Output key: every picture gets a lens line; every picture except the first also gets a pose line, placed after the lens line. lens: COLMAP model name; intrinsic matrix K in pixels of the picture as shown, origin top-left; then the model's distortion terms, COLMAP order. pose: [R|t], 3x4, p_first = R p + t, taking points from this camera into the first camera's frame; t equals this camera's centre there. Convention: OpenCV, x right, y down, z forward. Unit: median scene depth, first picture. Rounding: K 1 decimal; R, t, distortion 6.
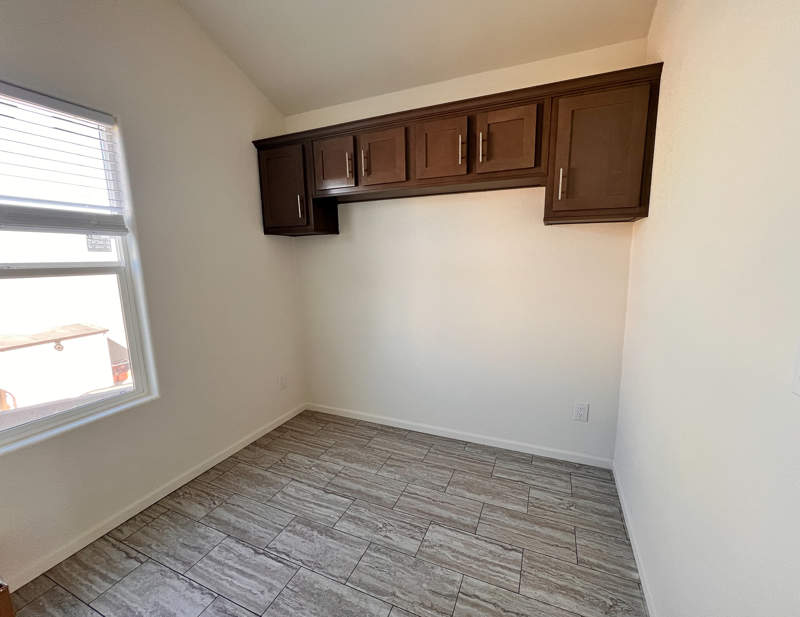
lens RADIAL K [[337.6, 0, 399.1], [0, 337.6, 310.2], [0, 0, 1]] dist [0.001302, 0.000167]
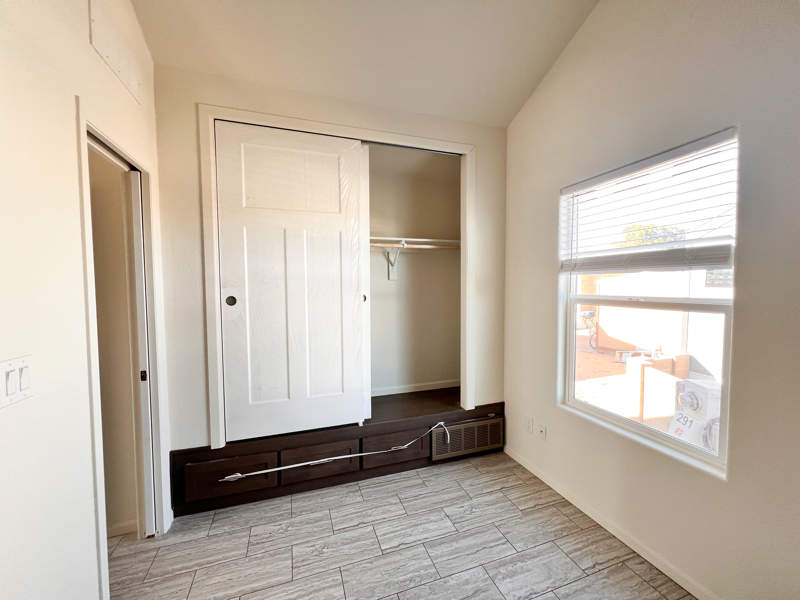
lens RADIAL K [[327.2, 0, 399.8], [0, 327.2, 301.6], [0, 0, 1]] dist [-0.000546, -0.000316]
pose [[-0.741632, 0.049958, -0.668944, 0.319535], [-0.089099, 0.981051, 0.172047, -0.215421], [0.664863, 0.187198, -0.723128, 1.101677]]
